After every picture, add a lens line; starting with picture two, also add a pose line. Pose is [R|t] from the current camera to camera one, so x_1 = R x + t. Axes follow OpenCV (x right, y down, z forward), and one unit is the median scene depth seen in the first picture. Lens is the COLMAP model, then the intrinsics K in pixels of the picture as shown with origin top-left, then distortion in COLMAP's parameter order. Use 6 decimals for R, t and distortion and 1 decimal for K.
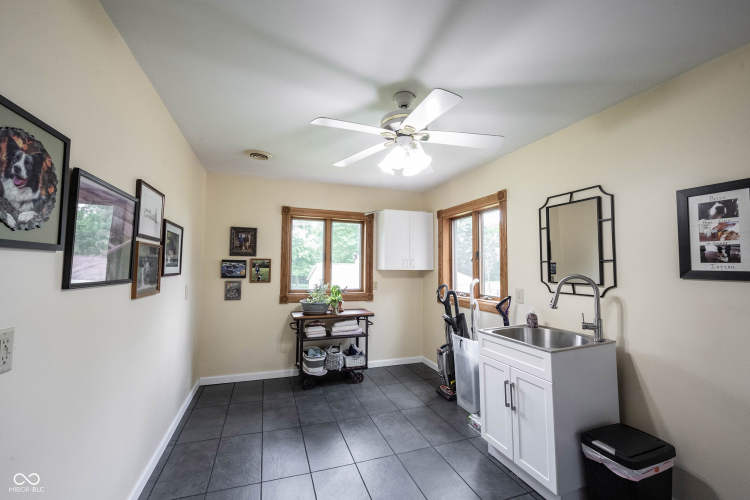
lens RADIAL K [[301.9, 0, 374.4], [0, 301.9, 248.9], [0, 0, 1]] dist [-0.000409, -0.000017]
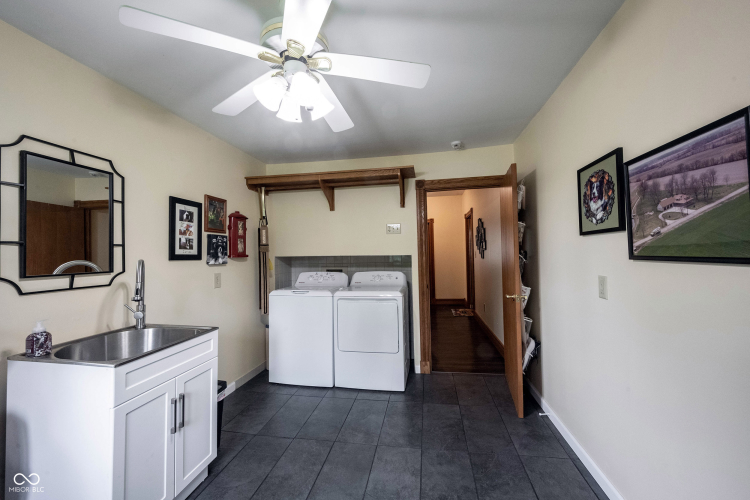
lens RADIAL K [[301.9, 0, 373.9], [0, 301.9, 248.7], [0, 0, 1]] dist [-0.000409, -0.000017]
pose [[-0.869402, 0.020946, 0.493662, -0.487902], [-0.014098, 0.997643, -0.067158, 0.130100], [-0.493905, -0.065346, -0.867057, 1.824661]]
